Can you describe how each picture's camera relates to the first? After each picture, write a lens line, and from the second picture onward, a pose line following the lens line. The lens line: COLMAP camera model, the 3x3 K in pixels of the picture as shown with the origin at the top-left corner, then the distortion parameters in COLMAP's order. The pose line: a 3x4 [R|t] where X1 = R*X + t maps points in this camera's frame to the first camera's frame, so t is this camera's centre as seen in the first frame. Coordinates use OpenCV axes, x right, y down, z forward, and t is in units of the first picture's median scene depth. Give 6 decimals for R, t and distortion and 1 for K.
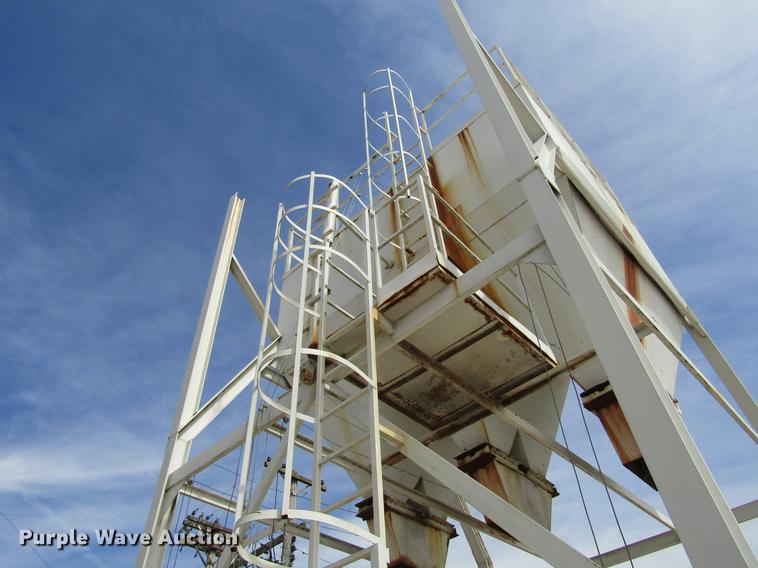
lens RADIAL K [[543.4, 0, 384.1], [0, 543.4, 282.8], [0, 0, 1]] dist [-0.039282, -0.000976]
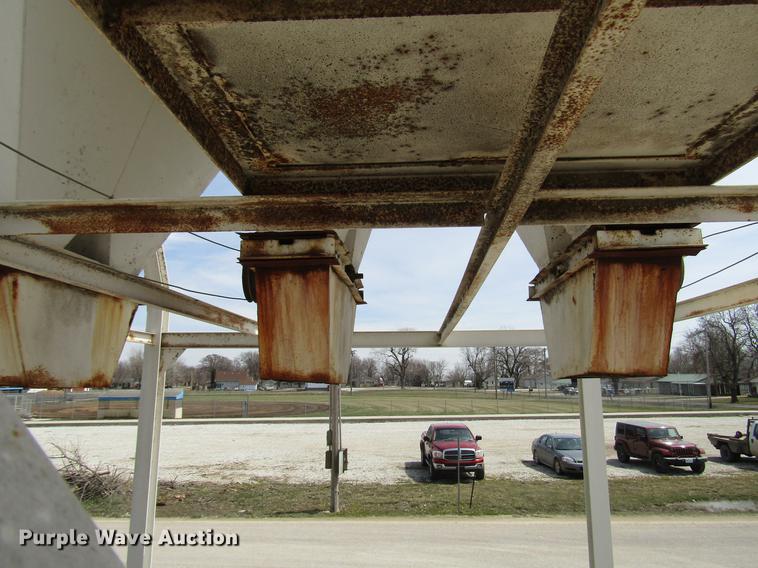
lens RADIAL K [[540.8, 0, 378.0], [0, 540.8, 284.5], [0, 0, 1]] dist [-0.004975, -0.000358]
pose [[0.773722, 0.162933, 0.612215, -0.027679], [-0.492338, 0.762802, 0.419210, 0.128295], [-0.398695, -0.625768, 0.670415, 0.637573]]
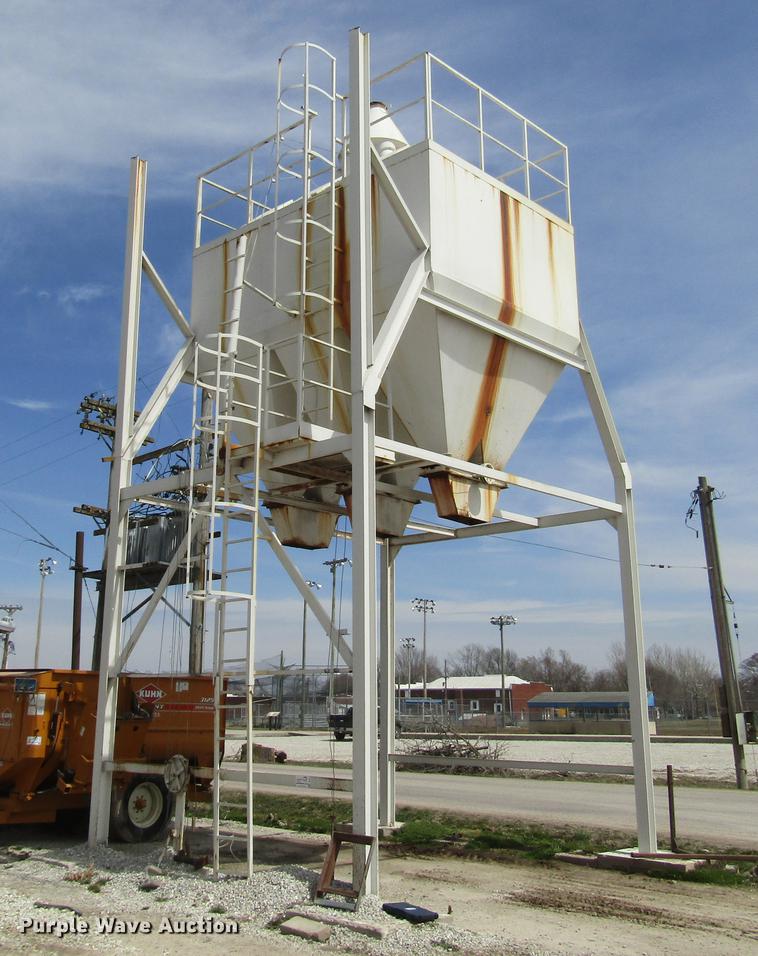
lens RADIAL K [[1036.0, 0, 275.3], [0, 1036.0, 430.3], [0, 0, 1]] dist [-0.026351, -0.008782]
pose [[0.995199, 0.055936, -0.080312, 0.176482], [-0.004309, 0.844829, 0.535019, -1.075001], [0.097777, -0.532104, 0.841014, -0.999502]]
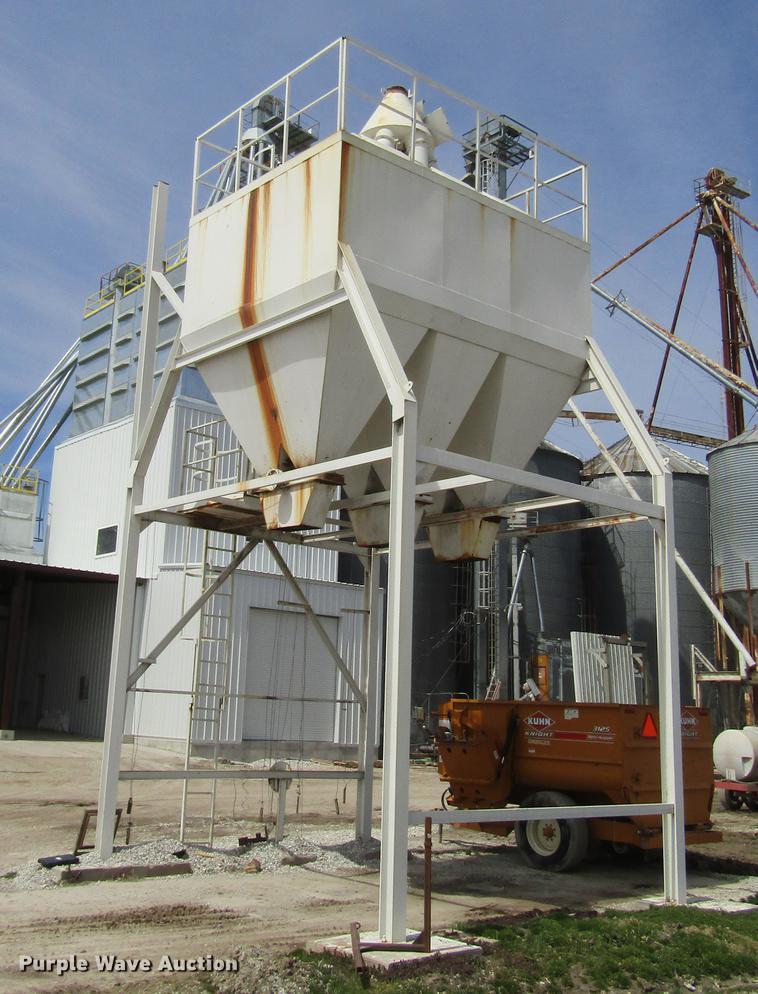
lens RADIAL K [[1069.2, 0, 303.2], [0, 1069.2, 454.5], [0, 0, 1]] dist [-0.018027, 0.002690]
pose [[-0.147900, -0.179037, -0.972662, 2.607048], [0.703132, 0.672588, -0.230719, 0.708982], [0.695508, -0.718033, 0.026411, 0.886194]]
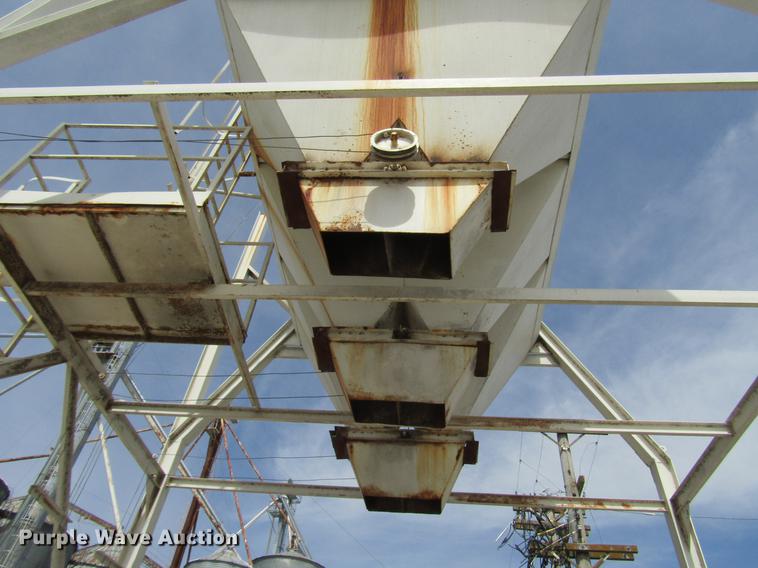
lens RADIAL K [[540.8, 0, 378.0], [0, 540.8, 284.5], [0, 0, 1]] dist [-0.004975, -0.000358]
pose [[0.637869, -0.477942, -0.603899, 0.698691], [0.480929, 0.859649, -0.172368, 0.391867], [0.601523, -0.180484, 0.778200, 0.422291]]
